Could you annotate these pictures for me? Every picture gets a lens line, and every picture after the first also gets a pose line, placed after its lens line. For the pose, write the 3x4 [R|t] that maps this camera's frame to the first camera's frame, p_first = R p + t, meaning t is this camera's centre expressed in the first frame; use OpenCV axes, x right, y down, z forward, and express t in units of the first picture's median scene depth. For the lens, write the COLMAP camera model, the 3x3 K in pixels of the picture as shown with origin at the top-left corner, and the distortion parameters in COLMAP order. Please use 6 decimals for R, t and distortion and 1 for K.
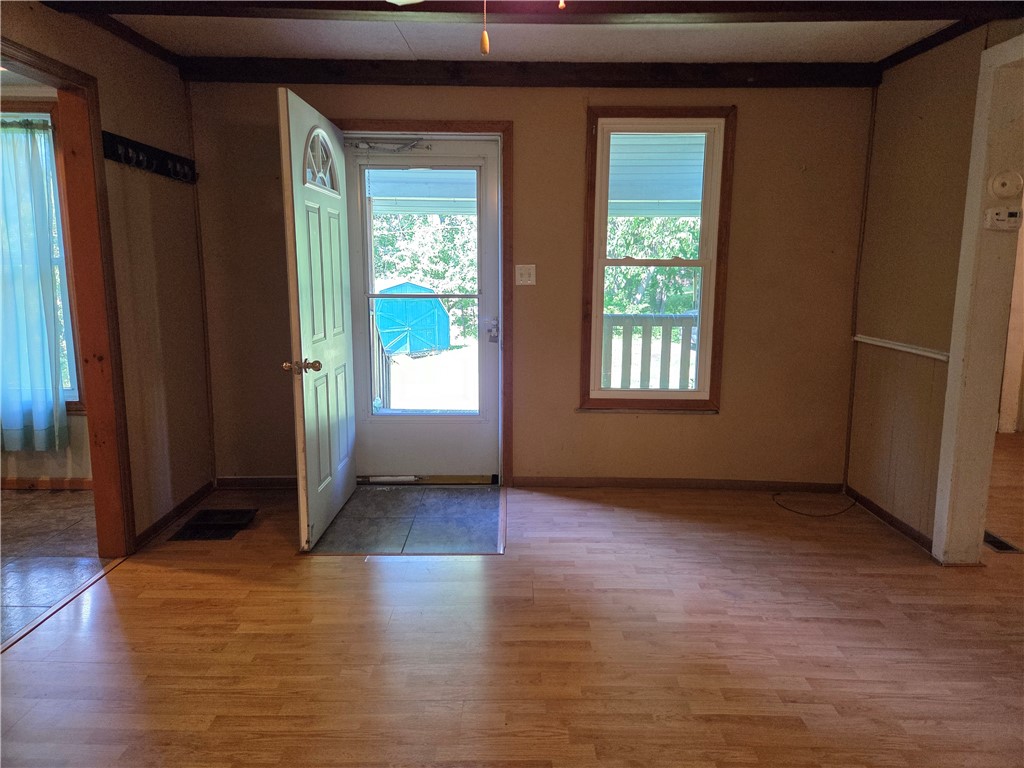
lens RADIAL K [[687.4, 0, 516.0], [0, 687.4, 377.3], [0, 0, 1]] dist [0.069672, -0.049922]
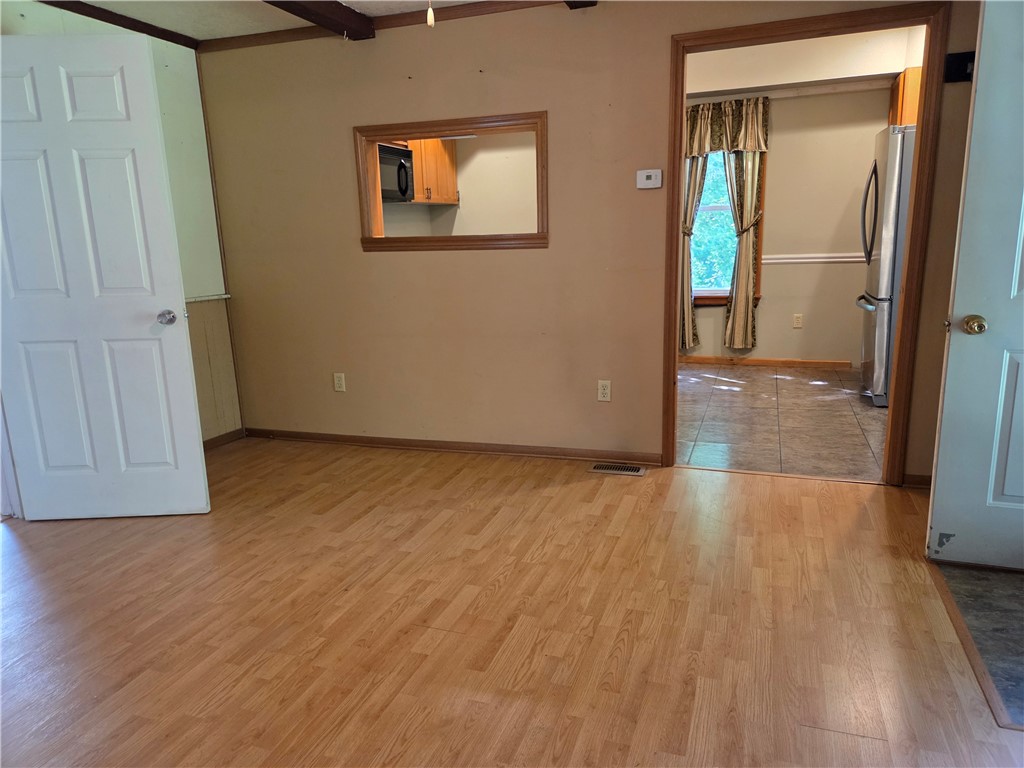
lens RADIAL K [[687.4, 0, 516.7], [0, 687.4, 377.2], [0, 0, 1]] dist [0.069672, -0.049922]
pose [[-0.330050, 0.204353, -0.921578, 0.676865], [-0.122000, 0.958863, 0.256314, -0.116473], [0.936046, 0.197029, -0.291542, 0.933587]]
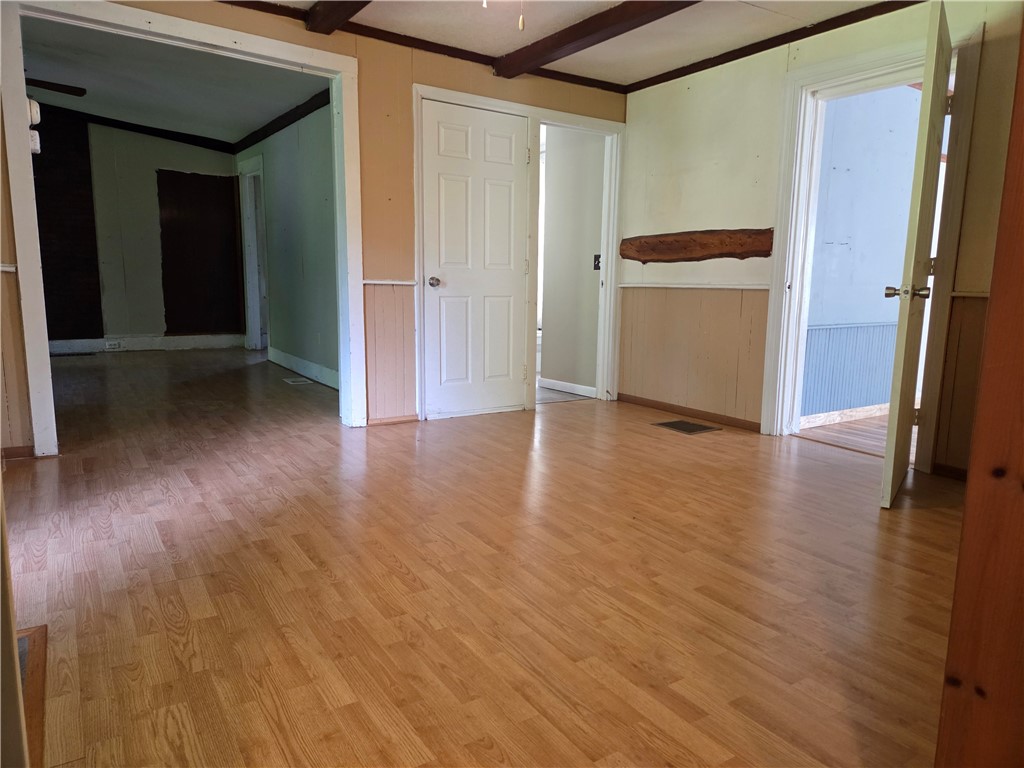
lens RADIAL K [[687.4, 0, 514.5], [0, 687.4, 378.9], [0, 0, 1]] dist [0.069672, -0.049922]
pose [[-0.551414, -0.136658, 0.822962, -0.834821], [0.110166, 0.965923, 0.234213, -0.038215], [-0.826926, 0.219811, -0.517569, 1.153710]]
